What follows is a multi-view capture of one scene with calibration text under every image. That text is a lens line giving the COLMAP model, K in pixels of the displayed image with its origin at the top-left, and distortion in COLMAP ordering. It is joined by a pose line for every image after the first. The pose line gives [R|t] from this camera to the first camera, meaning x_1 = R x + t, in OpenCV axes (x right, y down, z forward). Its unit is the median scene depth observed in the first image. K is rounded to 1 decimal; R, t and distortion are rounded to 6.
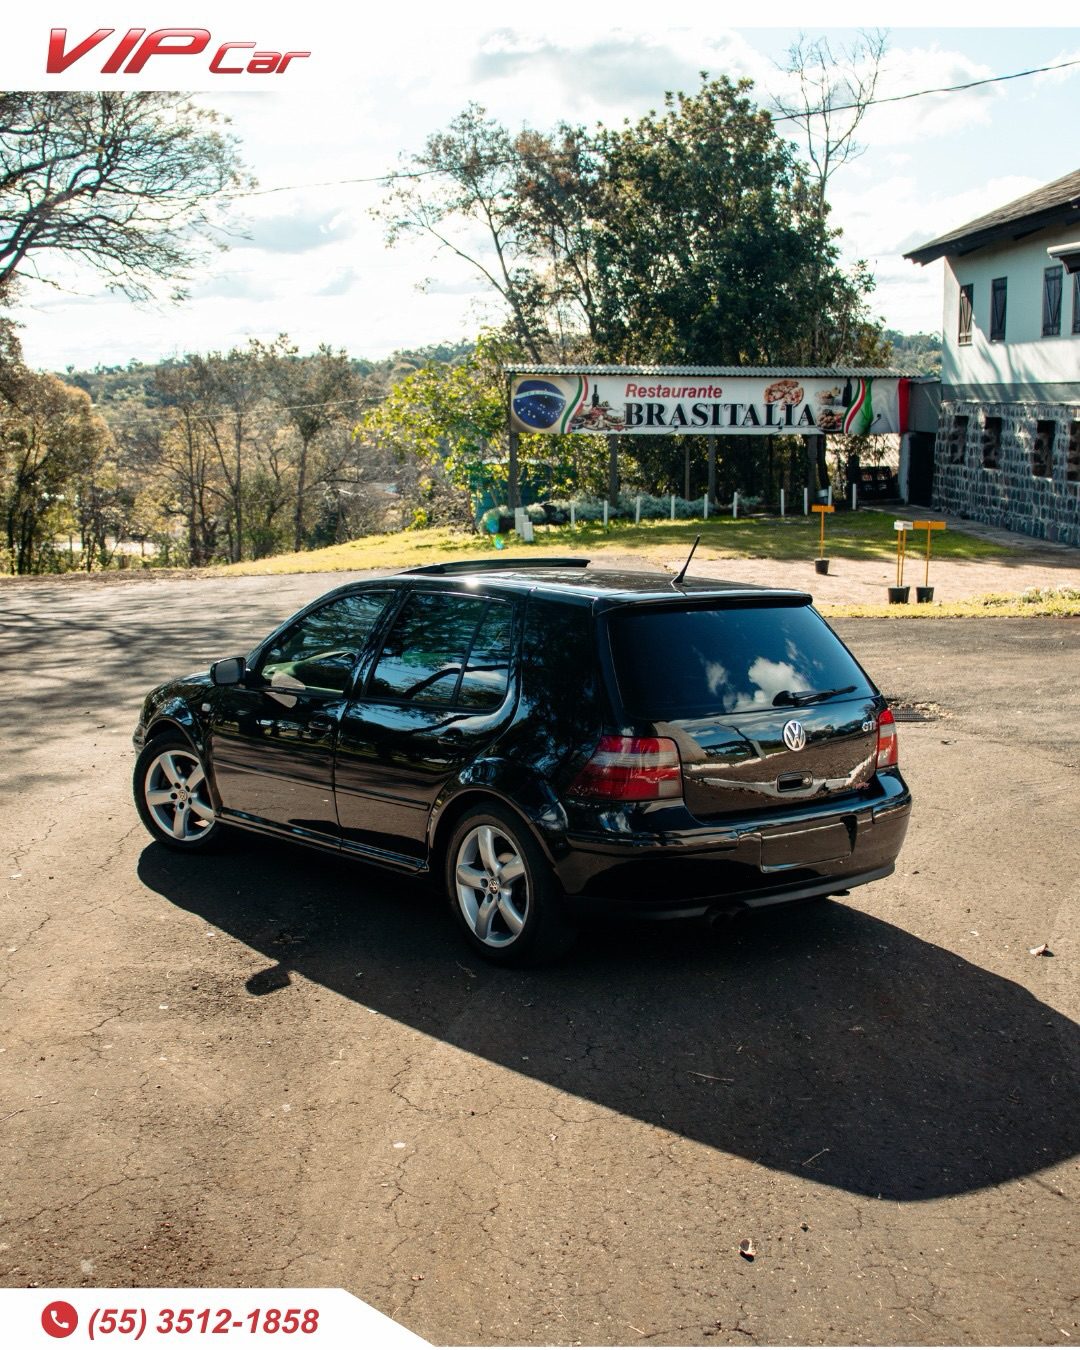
lens RADIAL K [[2228.9, 0, 540.0], [0, 2228.9, 675.0], [0, 0, 1]] dist [-0.500789, 0.033501]
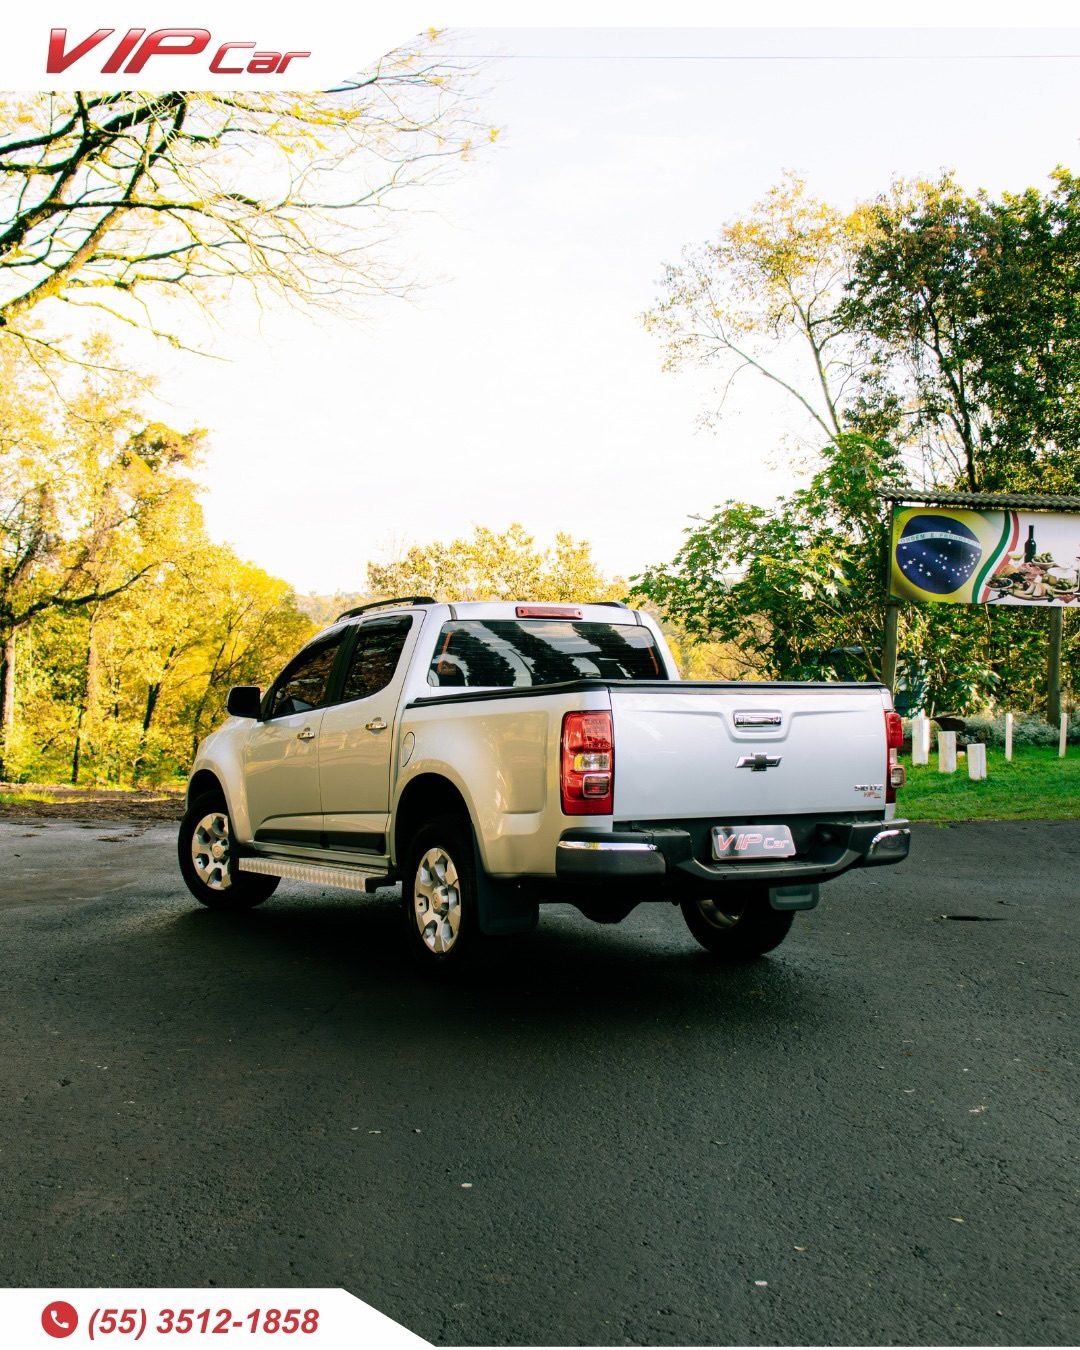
lens RADIAL K [[2228.9, 0, 540.0], [0, 2228.9, 675.0], [0, 0, 1]] dist [-0.500789, 0.033501]
pose [[0.994001, 0.042254, -0.100875, -0.047532], [-0.052514, 0.993467, -0.101324, -0.021527], [0.095935, 0.106013, 0.989726, 0.390036]]
